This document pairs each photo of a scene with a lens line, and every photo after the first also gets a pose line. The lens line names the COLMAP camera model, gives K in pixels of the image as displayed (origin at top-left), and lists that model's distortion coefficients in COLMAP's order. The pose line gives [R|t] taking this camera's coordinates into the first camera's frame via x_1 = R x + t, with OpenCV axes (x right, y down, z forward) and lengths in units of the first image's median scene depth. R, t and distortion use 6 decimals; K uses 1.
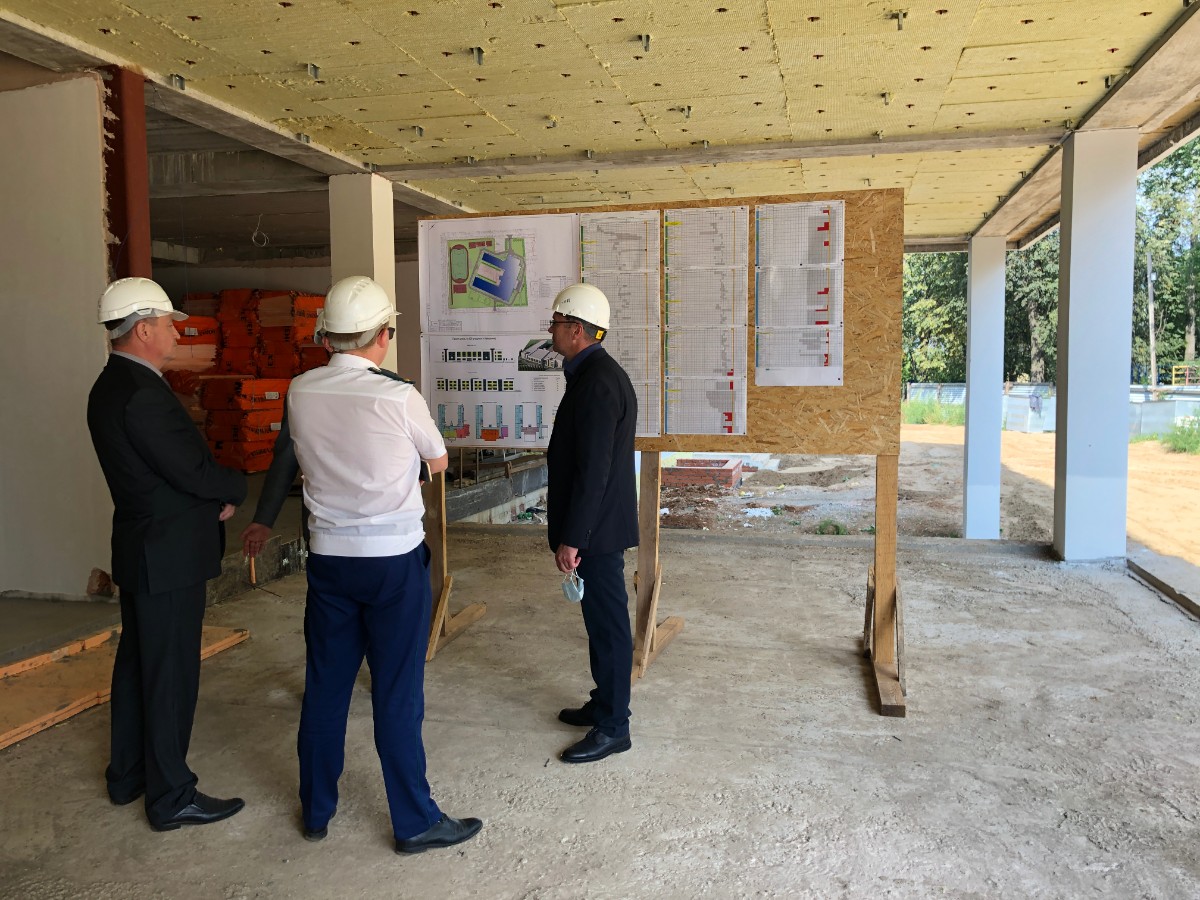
lens RADIAL K [[995.5, 0, 600.0], [0, 995.5, 450.2], [0, 0, 1]] dist [-0.005142, 0.003880]
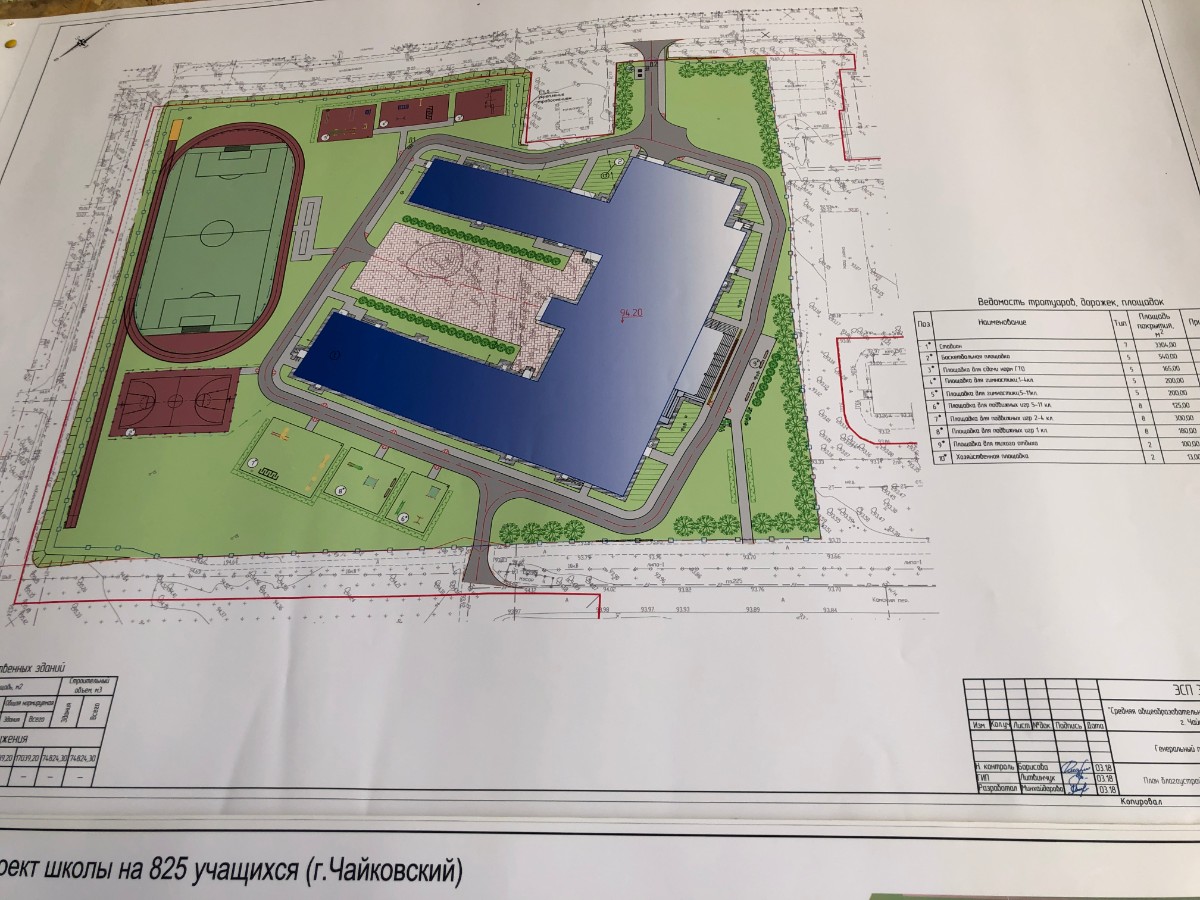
lens RADIAL K [[995.5, 0, 598.2], [0, 995.5, 454.1], [0, 0, 1]] dist [-0.005142, 0.003880]
pose [[0.981526, 0.109418, 0.156952, -0.110677], [-0.002125, 0.826514, -0.562912, -0.092962], [-0.191316, 0.552179, 0.811478, 0.904603]]
